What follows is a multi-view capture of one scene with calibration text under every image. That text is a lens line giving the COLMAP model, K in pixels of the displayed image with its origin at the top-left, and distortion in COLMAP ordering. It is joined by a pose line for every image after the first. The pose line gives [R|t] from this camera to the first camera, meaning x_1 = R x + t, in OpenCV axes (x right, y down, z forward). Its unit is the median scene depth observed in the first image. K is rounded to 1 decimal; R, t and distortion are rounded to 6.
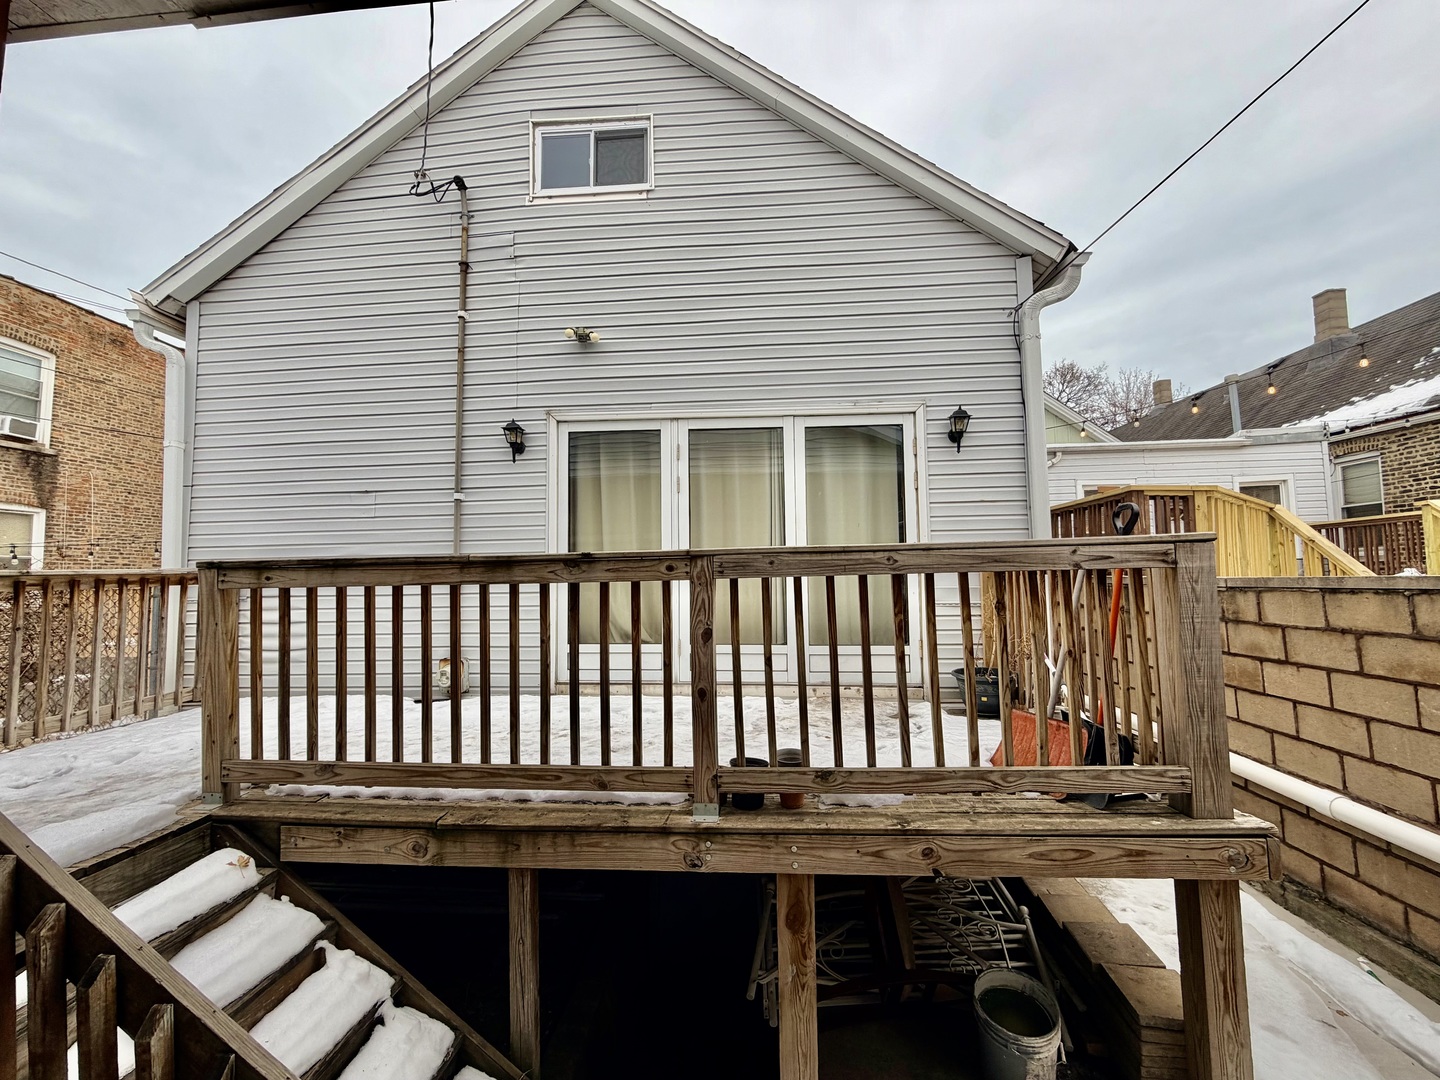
lens RADIAL K [[576.3, 0, 716.7], [0, 576.3, 543.4], [0, 0, 1]] dist [0.000427, -0.000094]
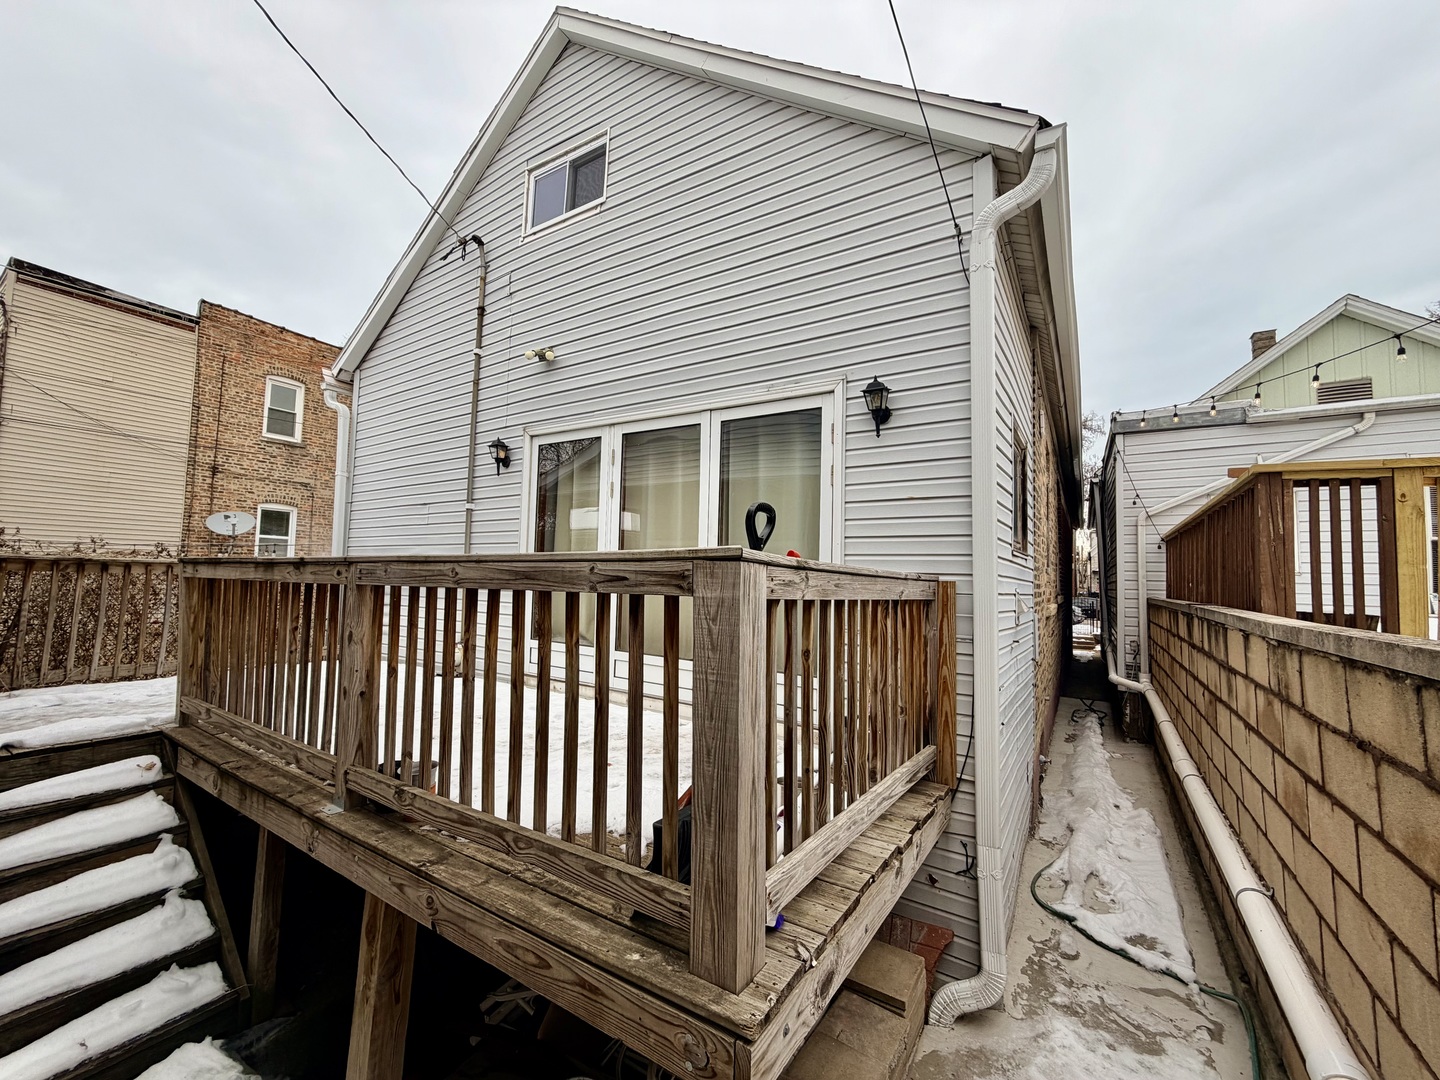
lens RADIAL K [[576.3, 0, 720.1], [0, 576.3, 544.4], [0, 0, 1]] dist [0.000427, -0.000094]
pose [[0.880363, 0.010484, -0.474185, 0.580026], [-0.011414, 0.999934, 0.000917, -0.011003], [0.474163, 0.004605, 0.880425, 0.208710]]
